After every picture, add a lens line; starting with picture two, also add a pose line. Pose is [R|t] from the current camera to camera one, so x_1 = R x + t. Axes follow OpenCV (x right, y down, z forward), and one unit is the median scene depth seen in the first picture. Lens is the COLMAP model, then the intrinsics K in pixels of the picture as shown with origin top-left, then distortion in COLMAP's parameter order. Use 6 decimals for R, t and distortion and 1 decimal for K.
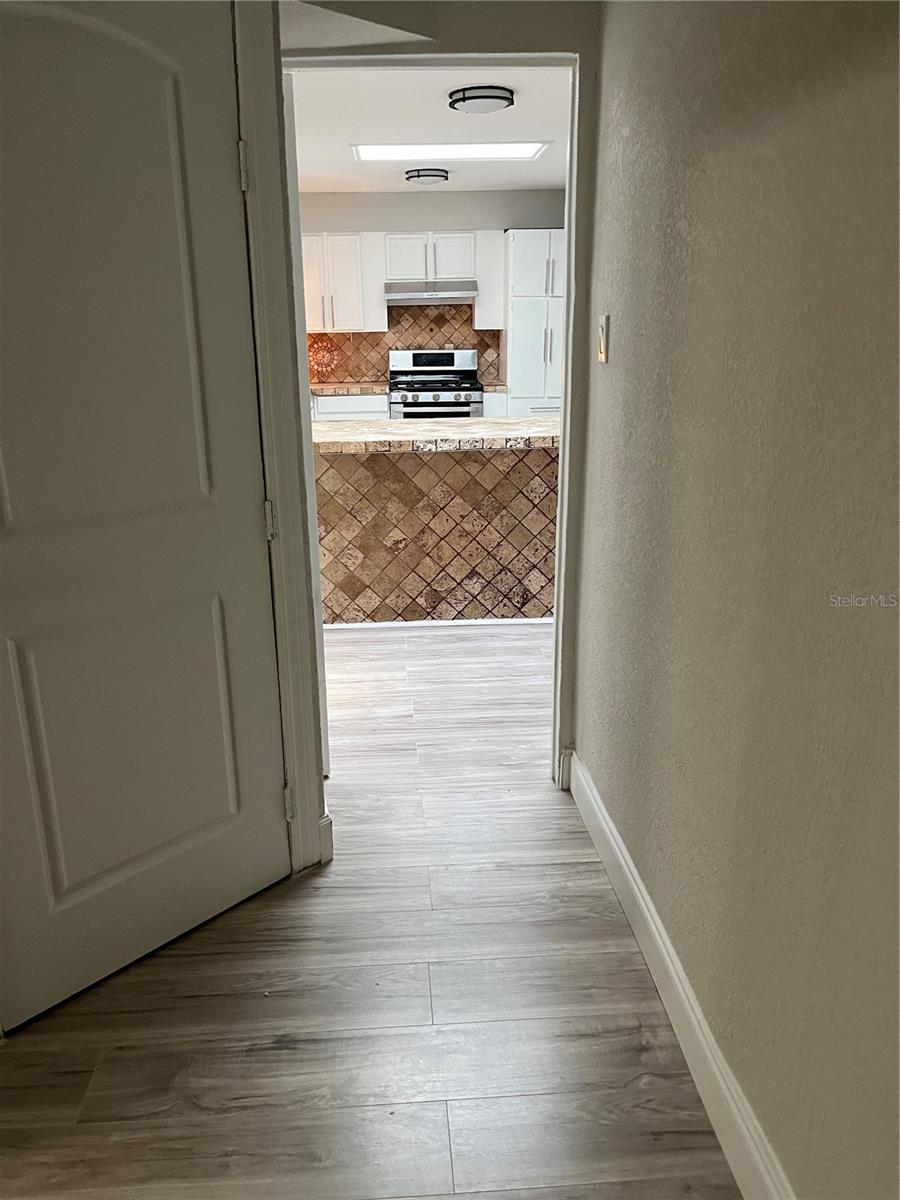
lens RADIAL K [[901.4, 0, 450.0], [0, 901.4, 600.0], [0, 0, 1]] dist [0.054019, -0.091968]
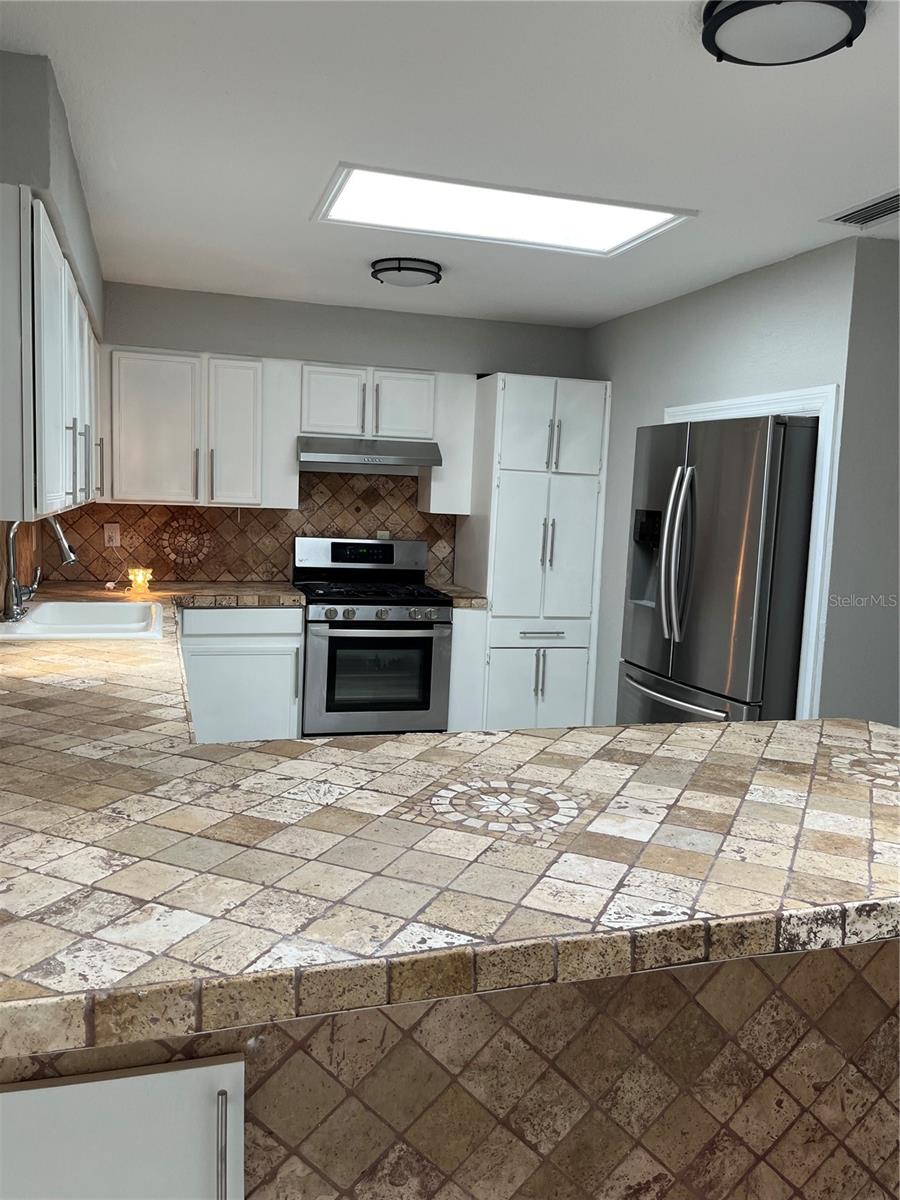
lens RADIAL K [[901.4, 0, 450.0], [0, 901.4, 600.0], [0, 0, 1]] dist [0.054019, -0.091968]
pose [[0.971696, 0.026558, 0.234738, -0.115672], [0.016017, 0.983967, -0.177627, -0.121271], [-0.235692, 0.176359, 0.955692, 0.385767]]
